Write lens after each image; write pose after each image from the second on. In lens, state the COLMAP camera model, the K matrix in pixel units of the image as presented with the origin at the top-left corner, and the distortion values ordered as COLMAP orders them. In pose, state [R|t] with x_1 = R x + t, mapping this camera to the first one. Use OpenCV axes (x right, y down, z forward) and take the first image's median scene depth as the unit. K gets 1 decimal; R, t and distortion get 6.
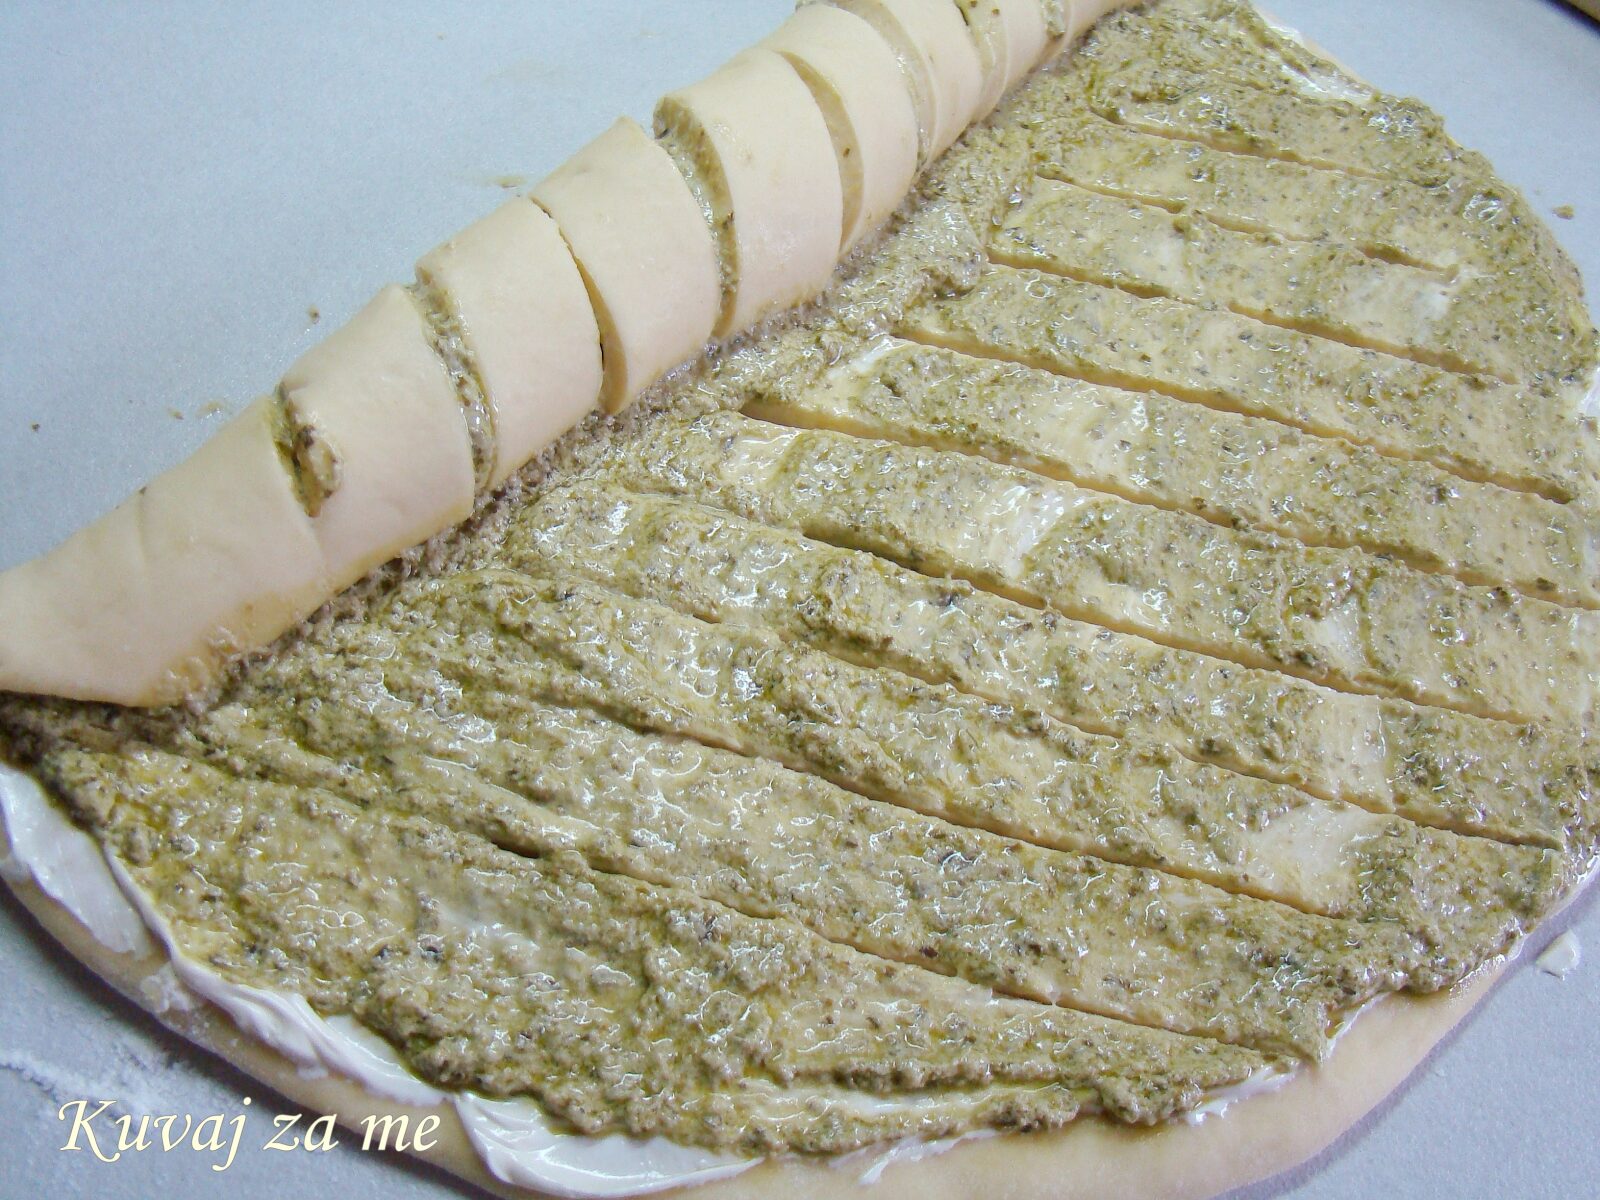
lens RADIAL K [[1473.3, 0, 800.0], [0, 1473.3, 600.0], [0, 0, 1]] dist [-0.191837, 0.078851]
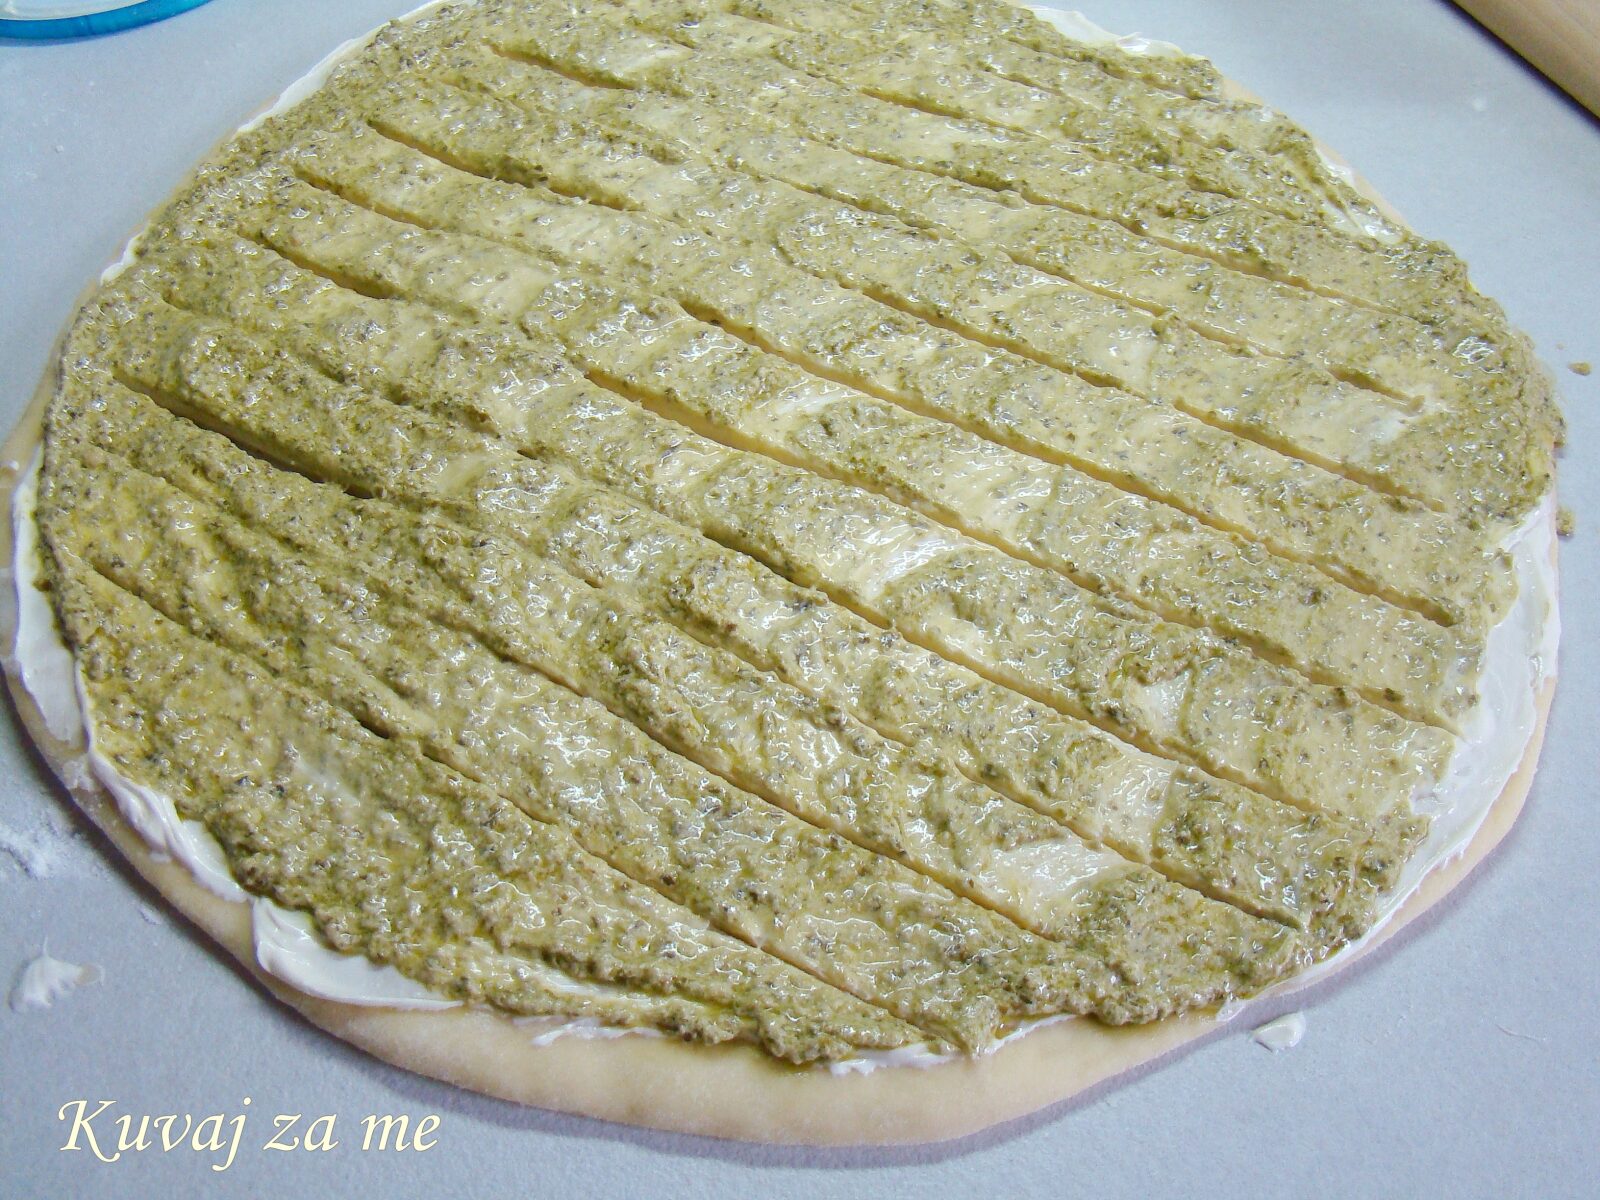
lens RADIAL K [[1473.3, 0, 800.0], [0, 1473.3, 600.0], [0, 0, 1]] dist [-0.191837, 0.078851]
pose [[0.963215, 0.164773, -0.212290, 0.366867], [-0.181239, 0.981579, -0.060460, 0.069717], [0.198417, 0.096711, 0.975335, -0.115377]]
